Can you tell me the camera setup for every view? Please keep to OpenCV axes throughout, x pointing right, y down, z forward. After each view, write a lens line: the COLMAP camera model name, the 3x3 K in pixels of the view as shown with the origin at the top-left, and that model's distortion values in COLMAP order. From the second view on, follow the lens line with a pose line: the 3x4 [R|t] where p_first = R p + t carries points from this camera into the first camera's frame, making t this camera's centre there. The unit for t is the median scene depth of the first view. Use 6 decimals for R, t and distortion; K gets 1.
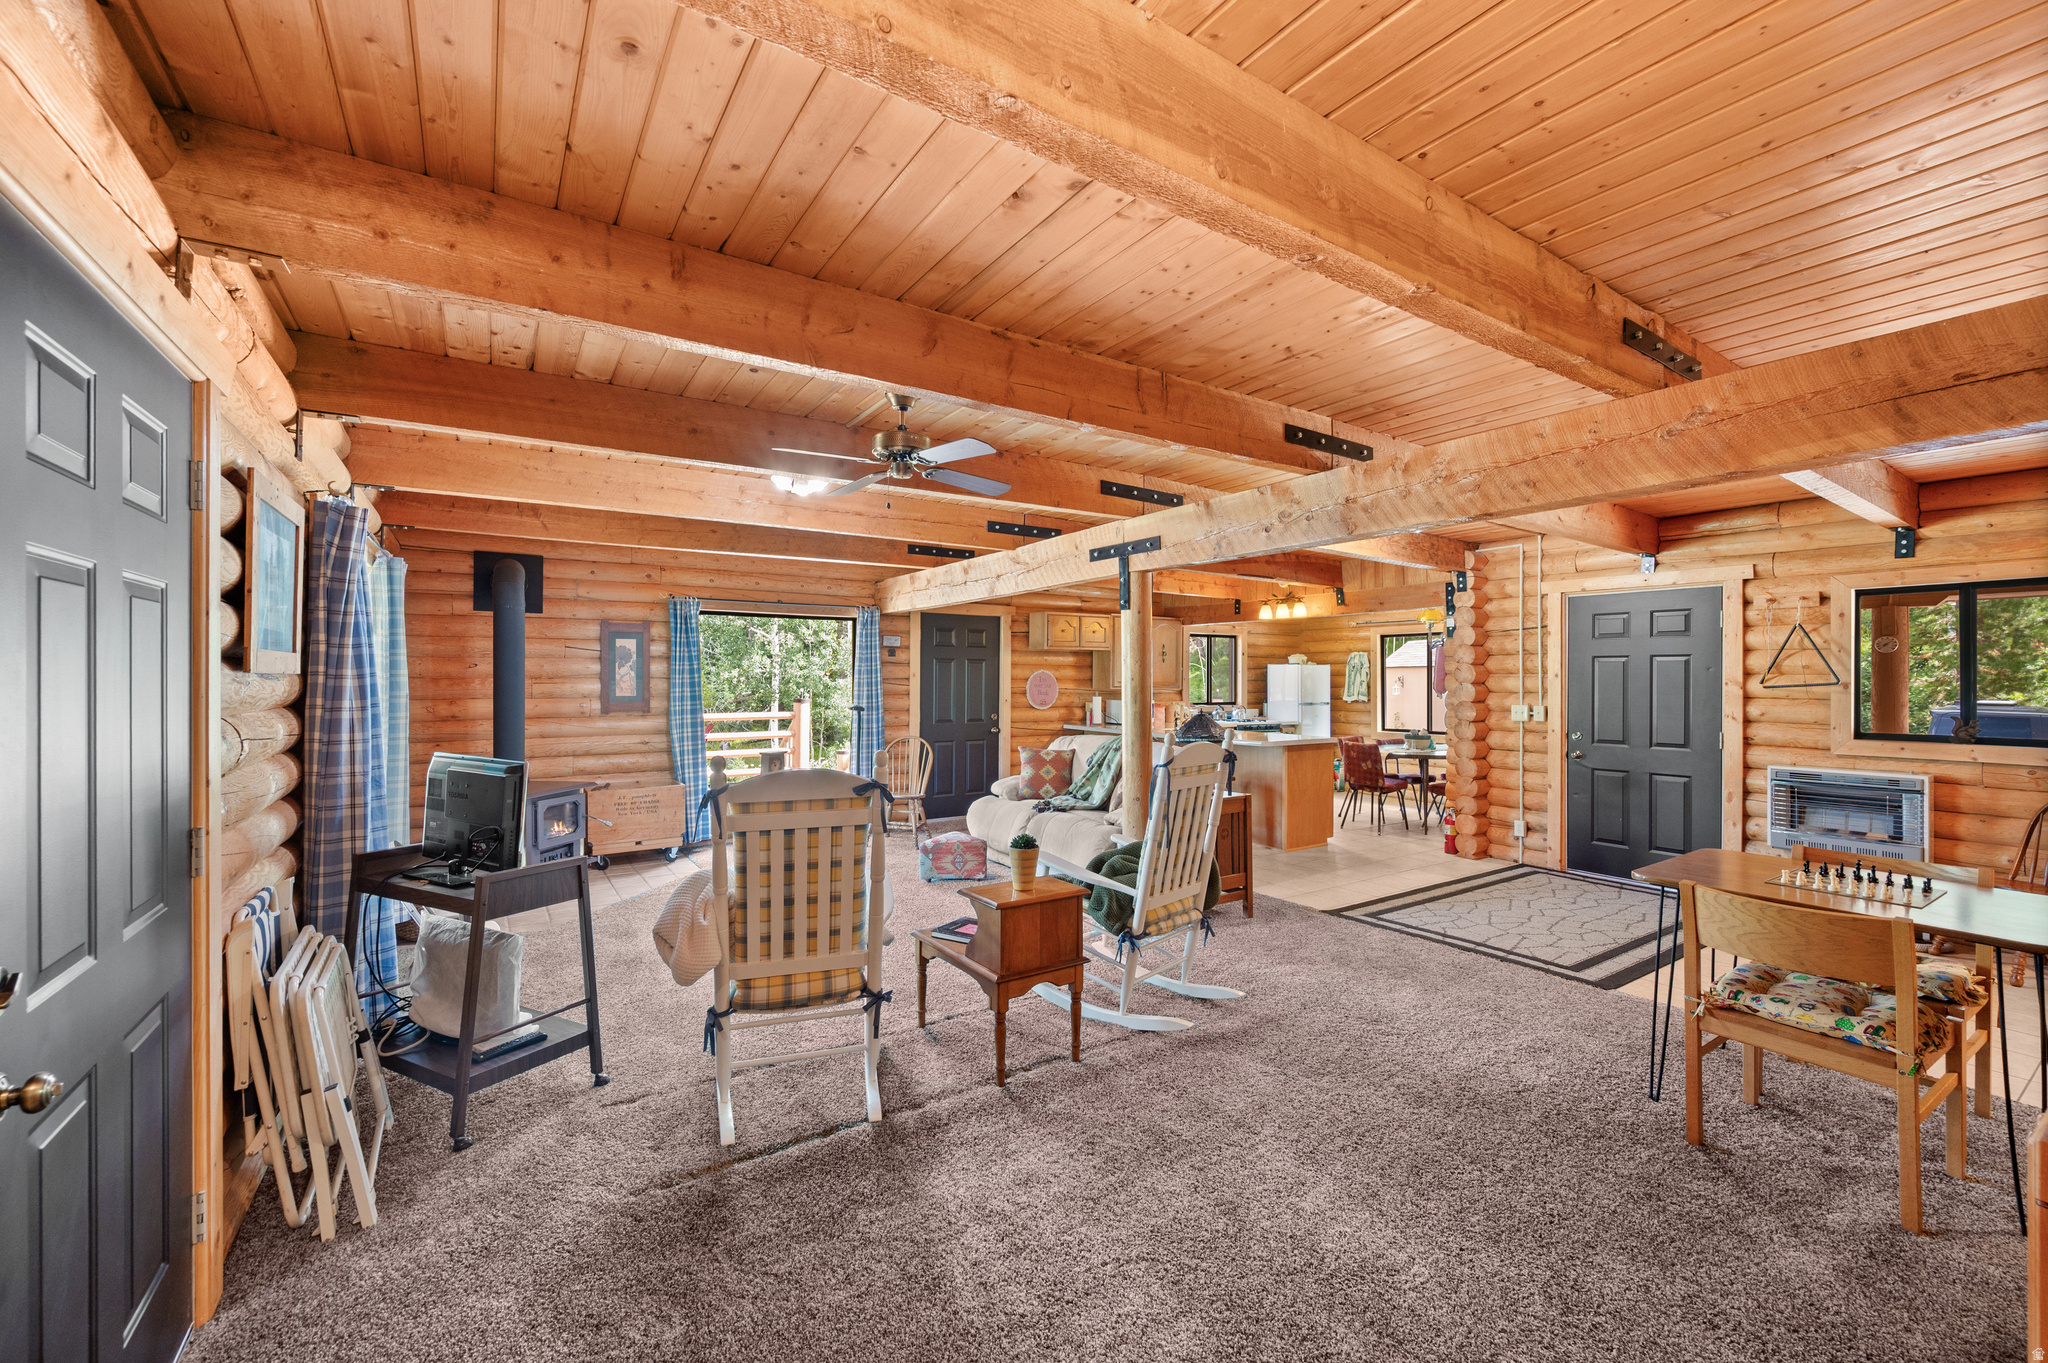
lens RADIAL K [[836.1, 0, 1025.1], [0, 836.1, 675.9], [0, 0, 1]] dist [-0.001513, -0.000075]
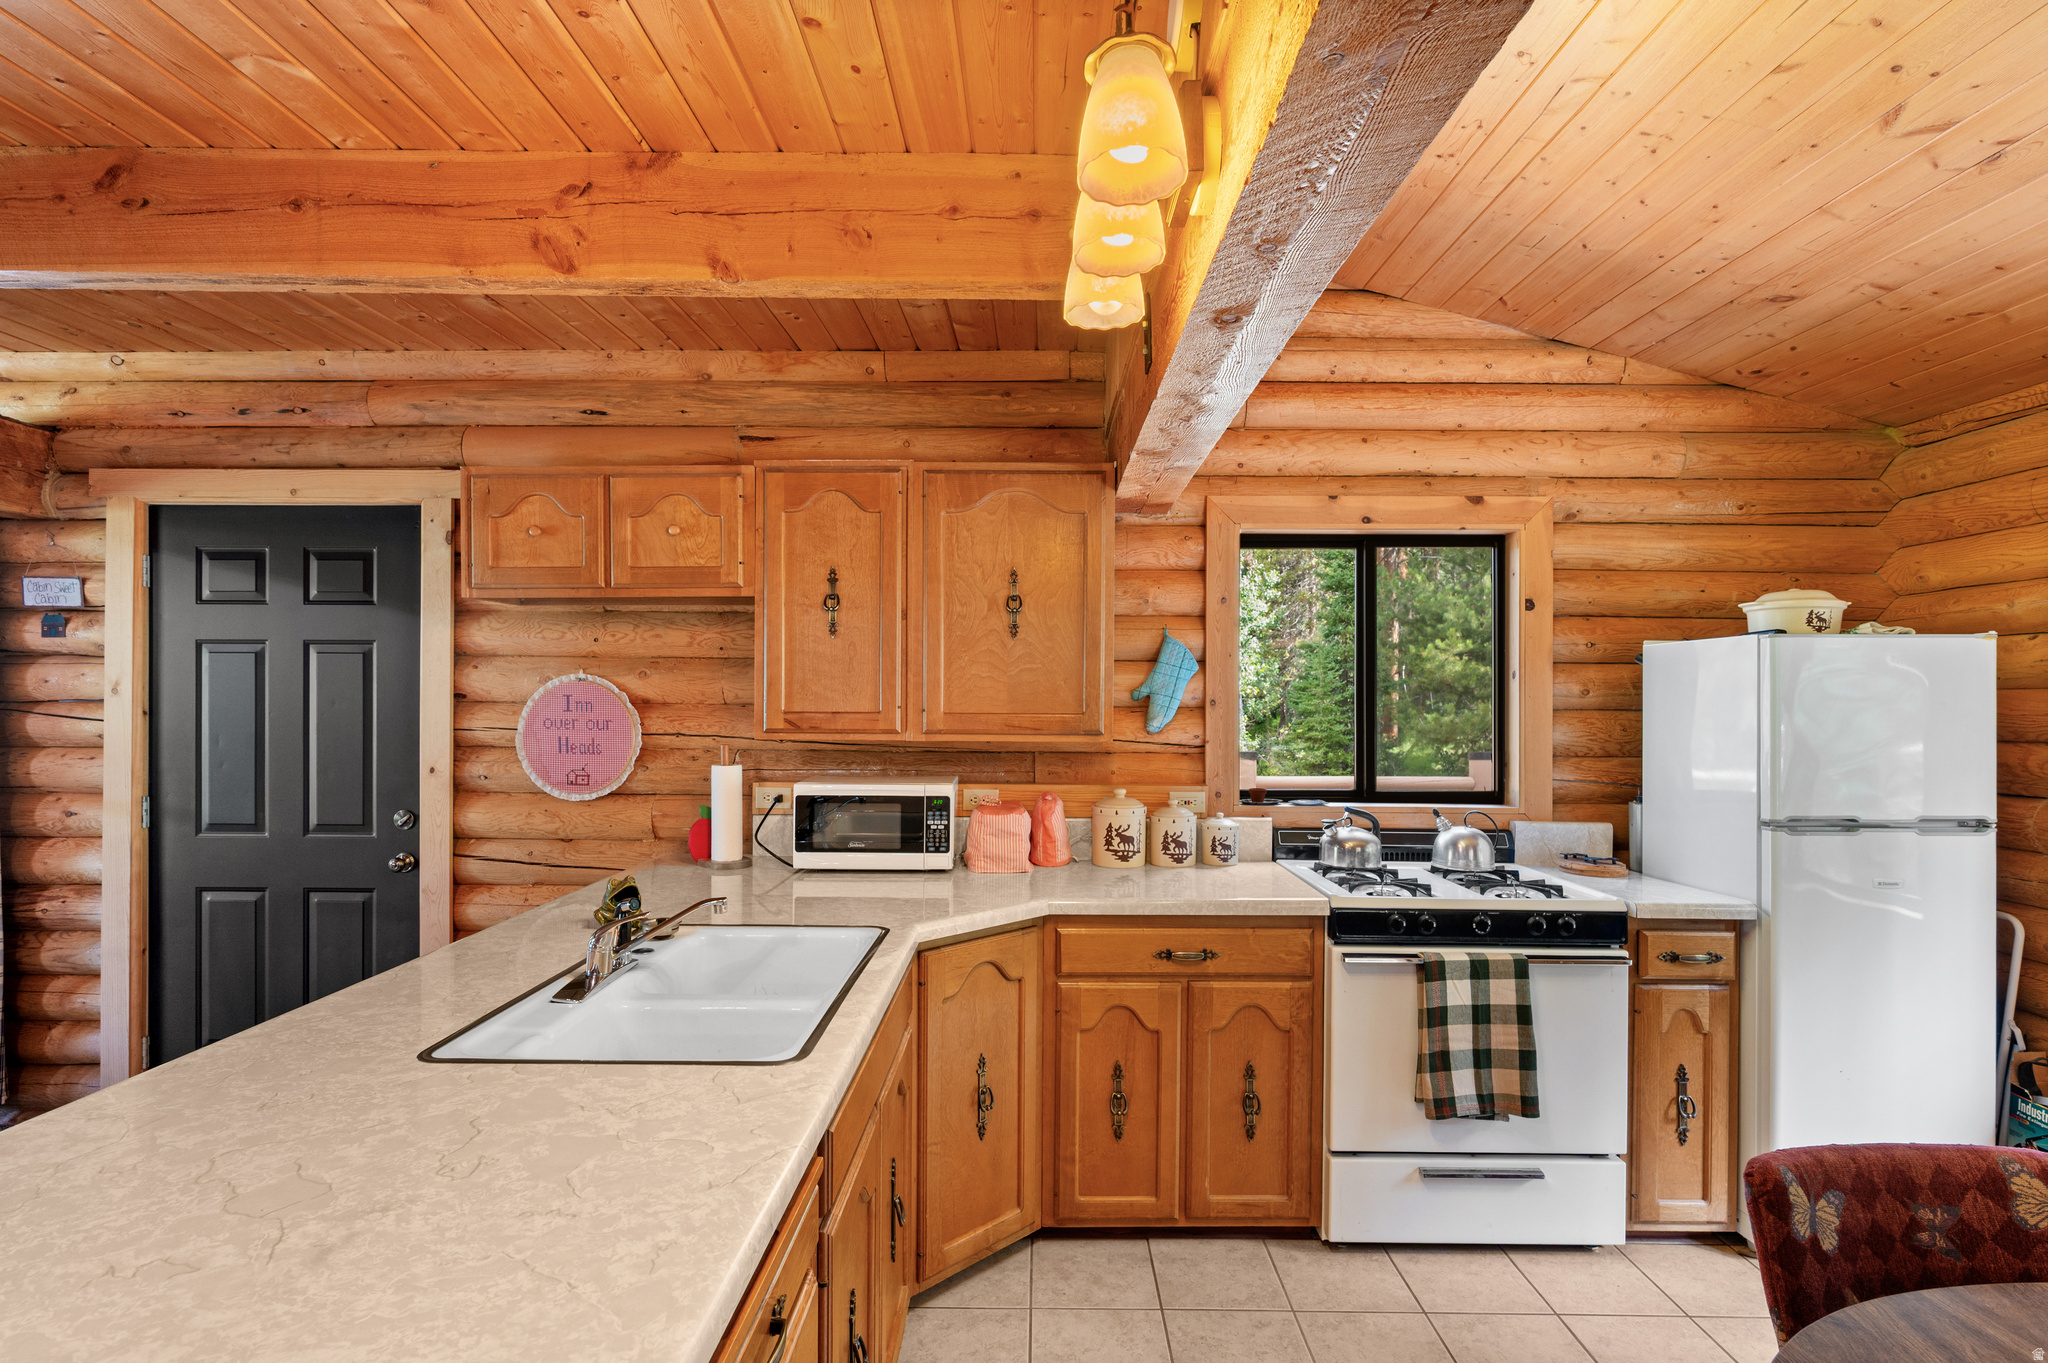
lens RADIAL K [[1007.4, 0, 1024.7], [0, 1007.4, 692.7], [0, 0, 1]] dist [-0.000041, -0.000014]
pose [[0.829016, -0.004172, -0.559209, 0.305859], [0.001196, 0.999983, -0.005689, 0.001938], [0.559224, 0.004047, 0.829007, 0.666143]]
